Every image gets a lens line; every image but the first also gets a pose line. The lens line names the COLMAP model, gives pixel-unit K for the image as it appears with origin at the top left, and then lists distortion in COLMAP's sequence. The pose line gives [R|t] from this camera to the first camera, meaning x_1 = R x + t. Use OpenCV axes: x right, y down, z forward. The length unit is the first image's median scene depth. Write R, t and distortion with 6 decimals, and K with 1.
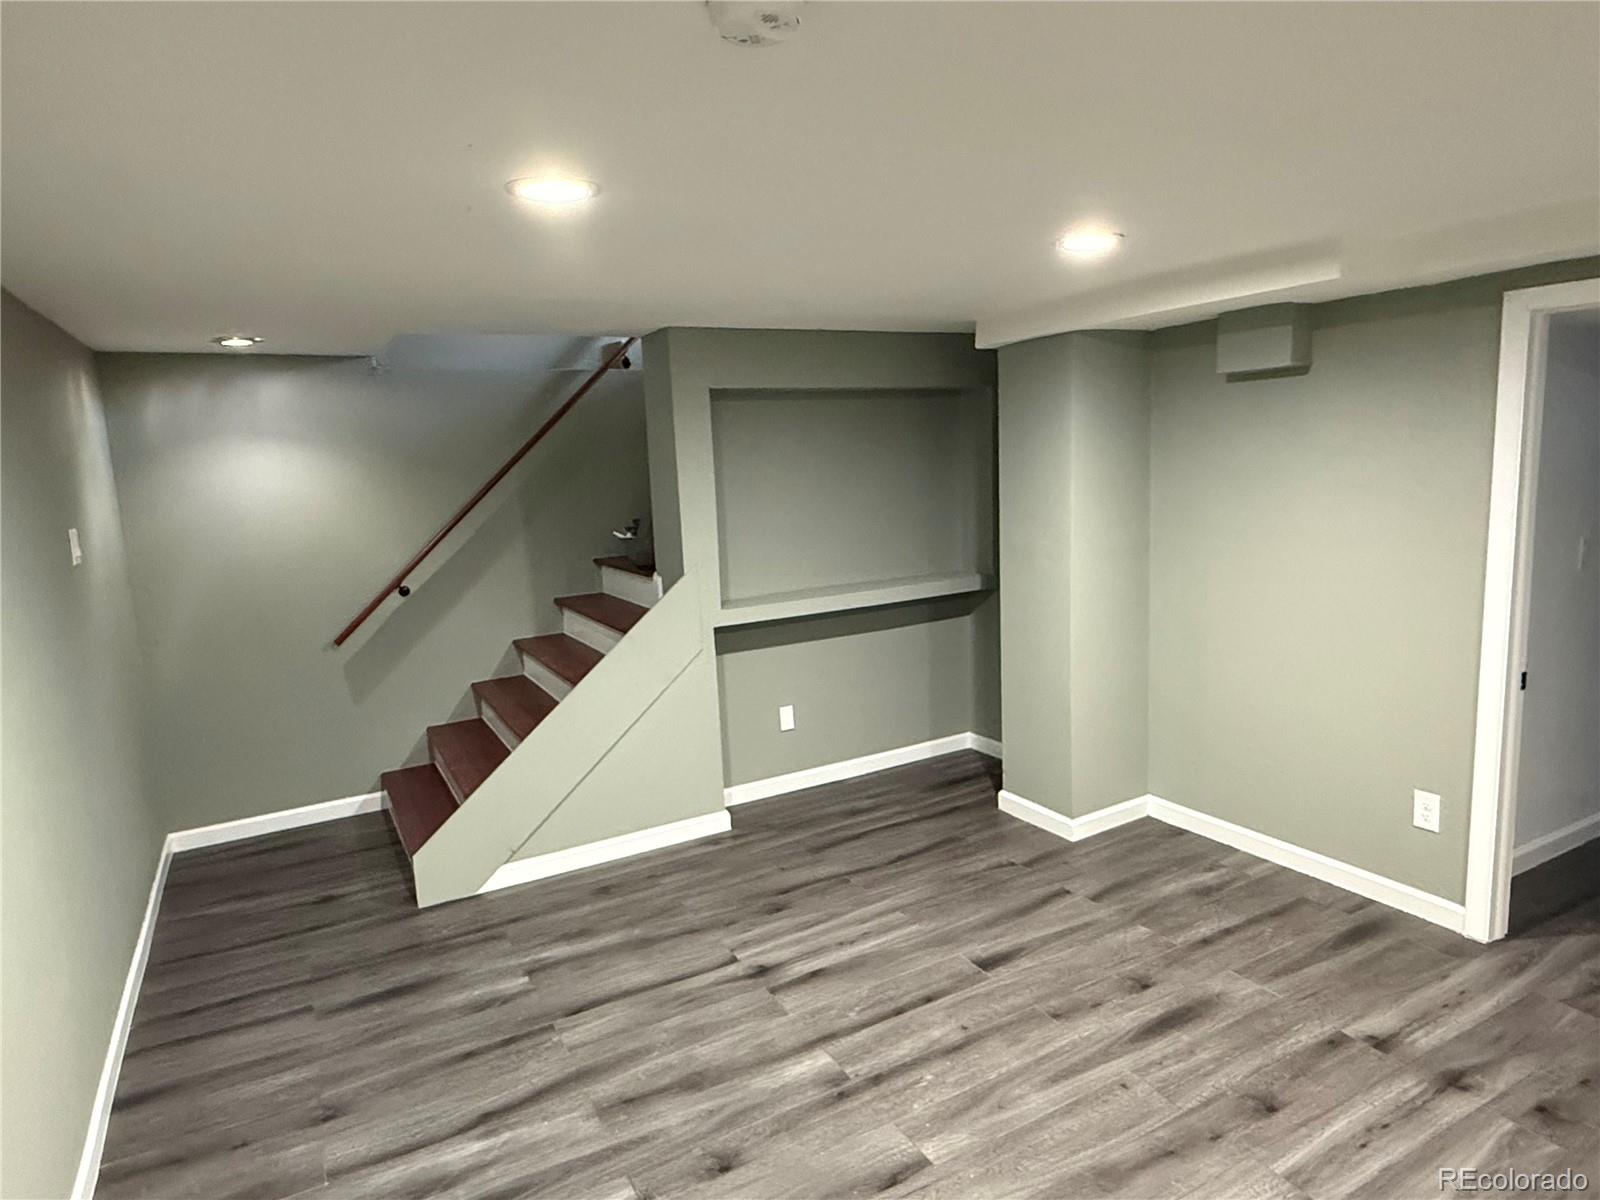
lens RADIAL K [[955.8, 0, 800.4], [0, 955.8, 599.7], [0, 0, 1]] dist [0.006456, 0.001274]
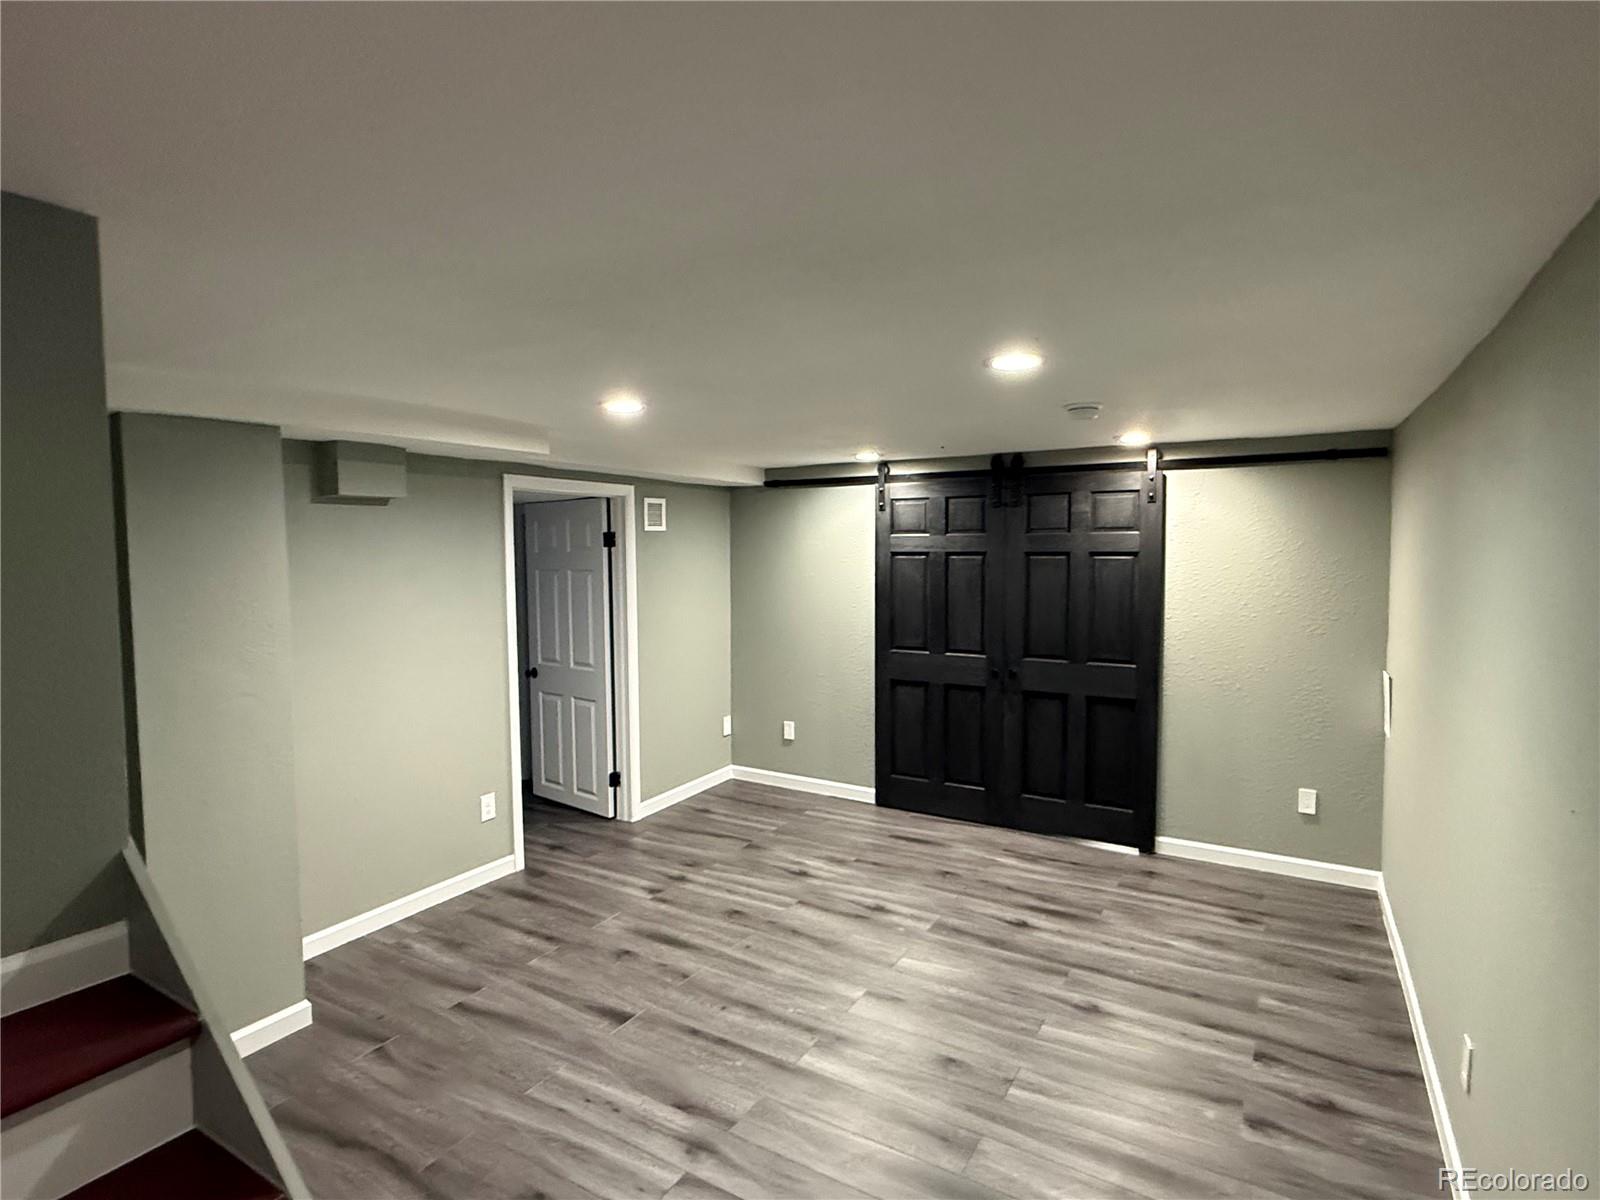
lens RADIAL K [[848.5, 0, 800.0], [0, 848.5, 598.4], [0, 0, 1]] dist [0.005624, 0.000959]
pose [[-0.504710, -0.006127, 0.863267, -0.768194], [0.160064, 0.981972, 0.100550, -0.160838], [-0.848321, 0.188926, -0.494630, 1.255201]]
